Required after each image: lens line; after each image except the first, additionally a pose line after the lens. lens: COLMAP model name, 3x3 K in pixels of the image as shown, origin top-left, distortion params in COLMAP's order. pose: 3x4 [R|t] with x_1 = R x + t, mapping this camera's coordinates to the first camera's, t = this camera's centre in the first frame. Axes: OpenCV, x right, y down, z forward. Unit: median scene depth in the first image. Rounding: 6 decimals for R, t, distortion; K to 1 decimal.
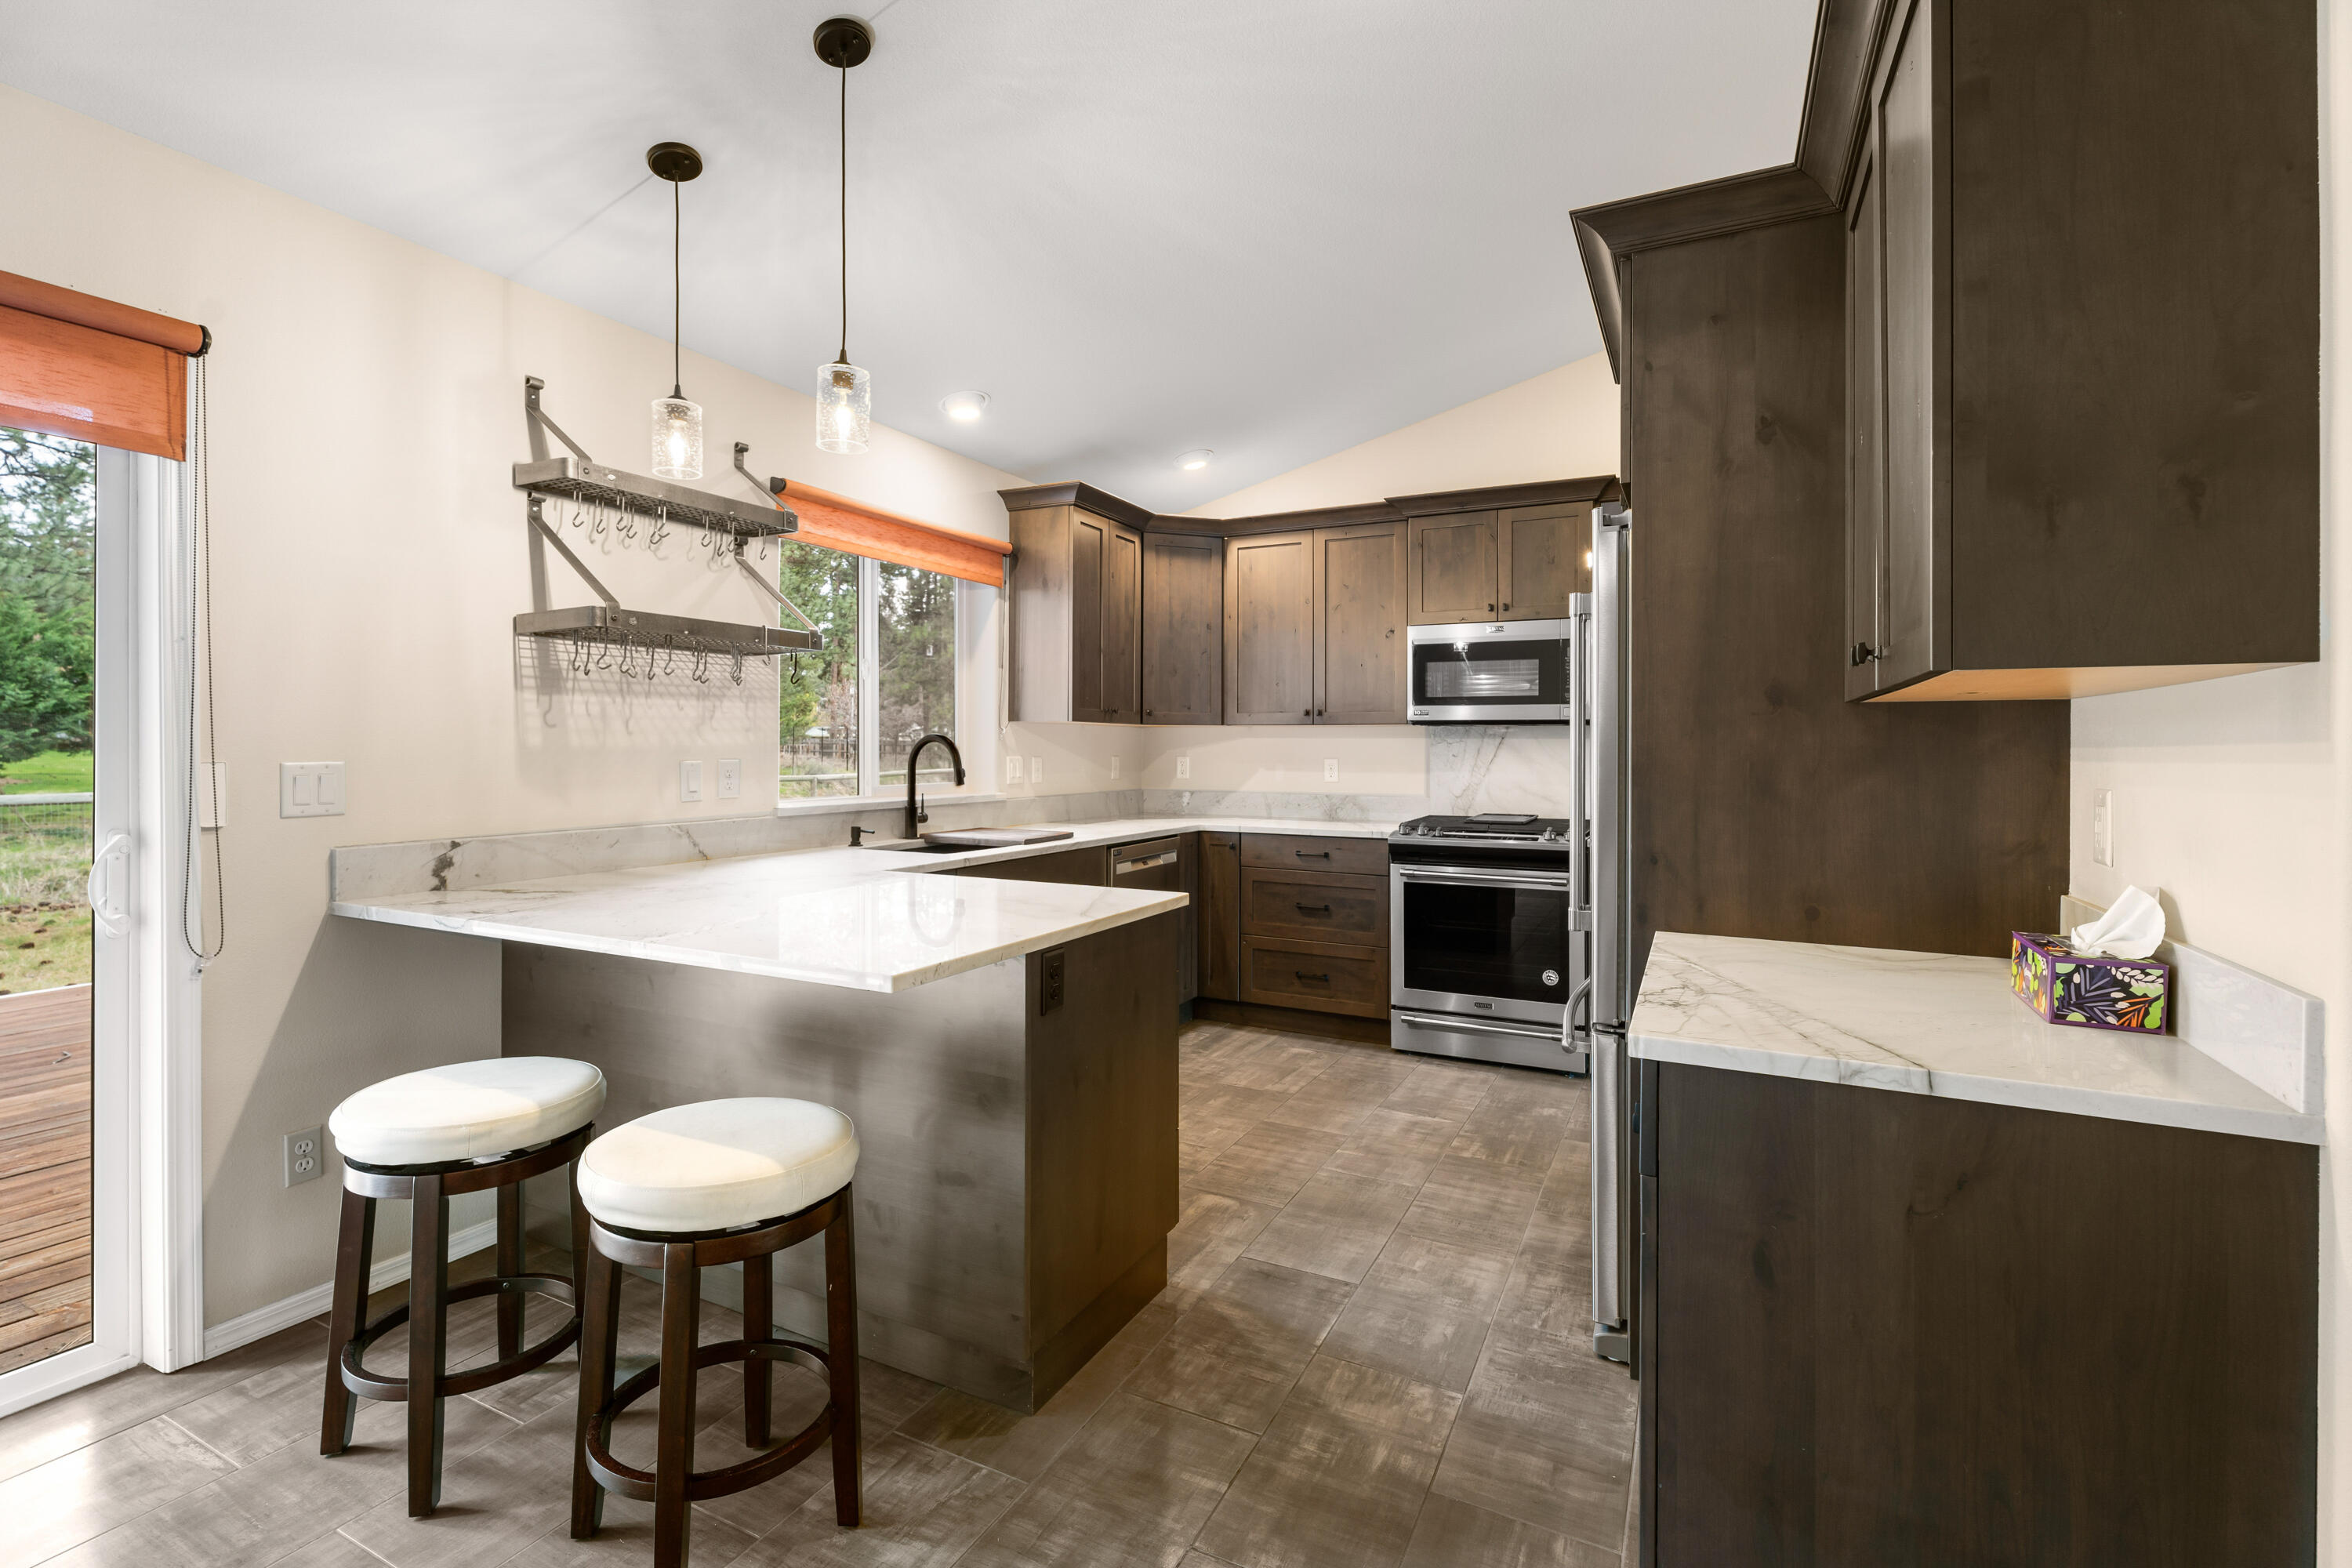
lens RADIAL K [[1073.3, 0, 1166.7], [0, 1073.3, 749.3], [0, 0, 1]] dist [0.001302, -0.002320]
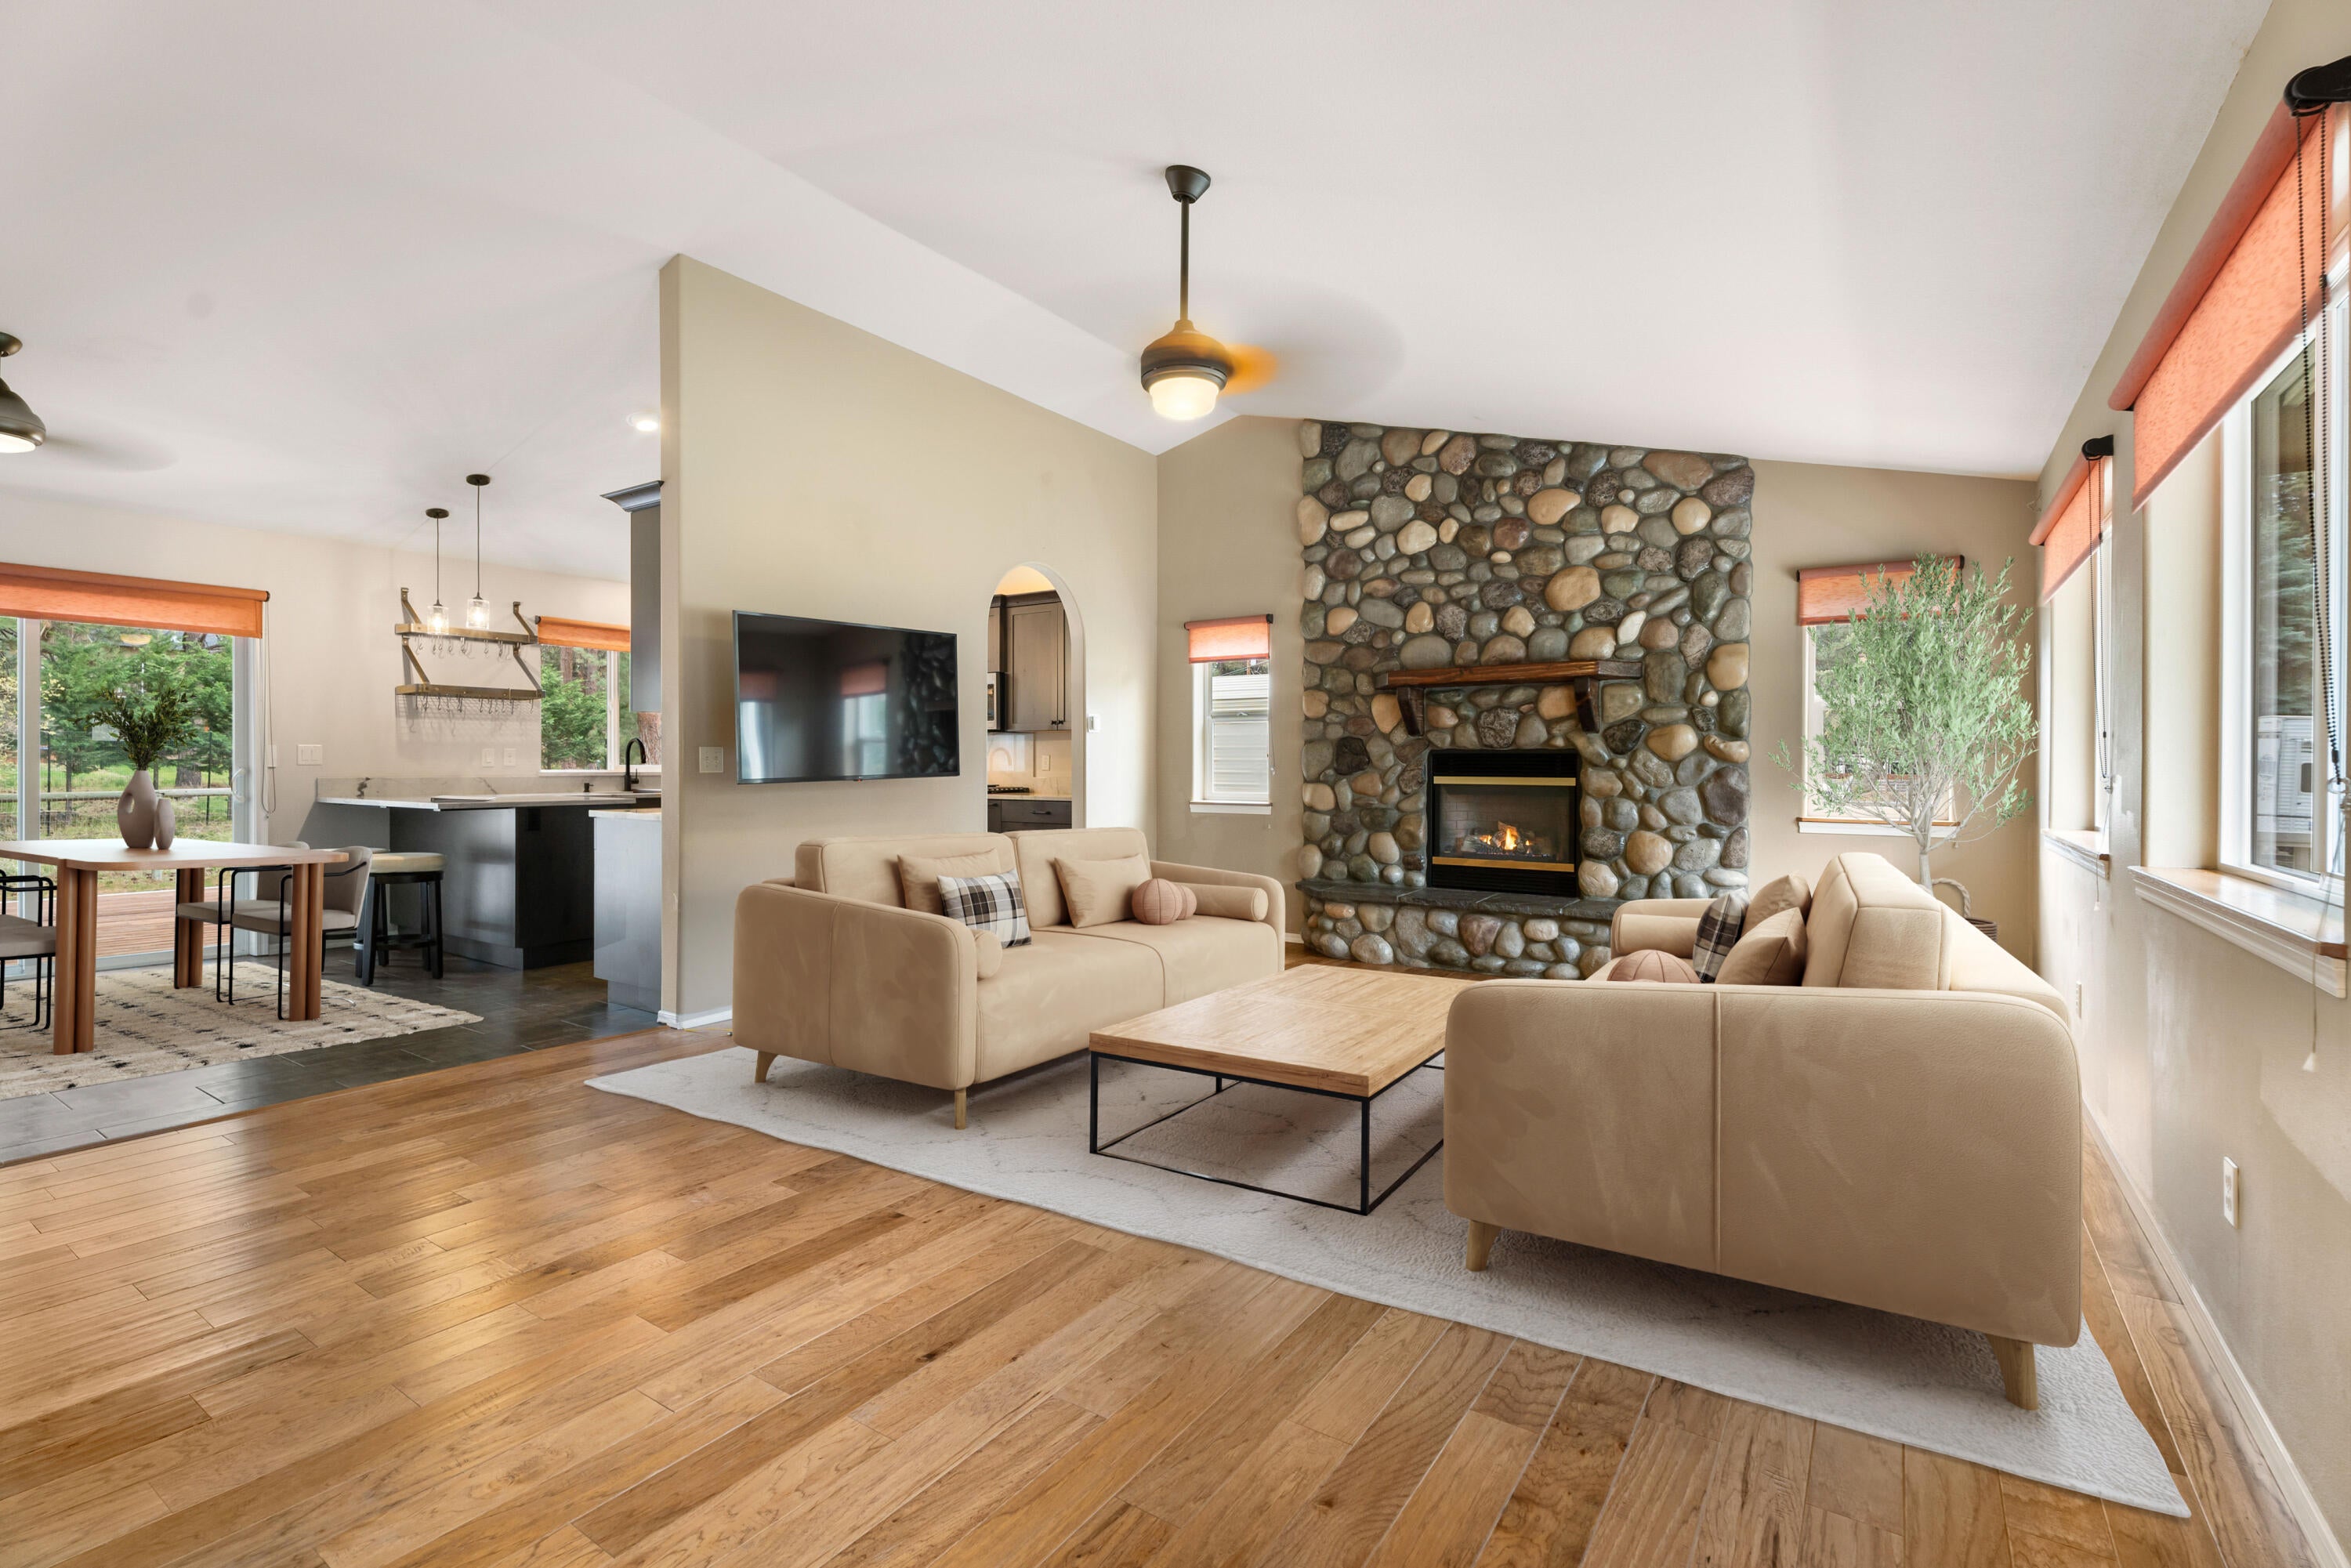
lens RADIAL K [[1077.8, 0, 1171.4], [0, 1077.8, 767.8], [0, 0, 1]] dist [-0.004488, -0.000016]
pose [[0.991815, 0.006689, -0.127508, 1.356398], [-0.007337, 0.999962, -0.004606, 0.054286], [0.127472, 0.005504, 0.991827, -1.117521]]
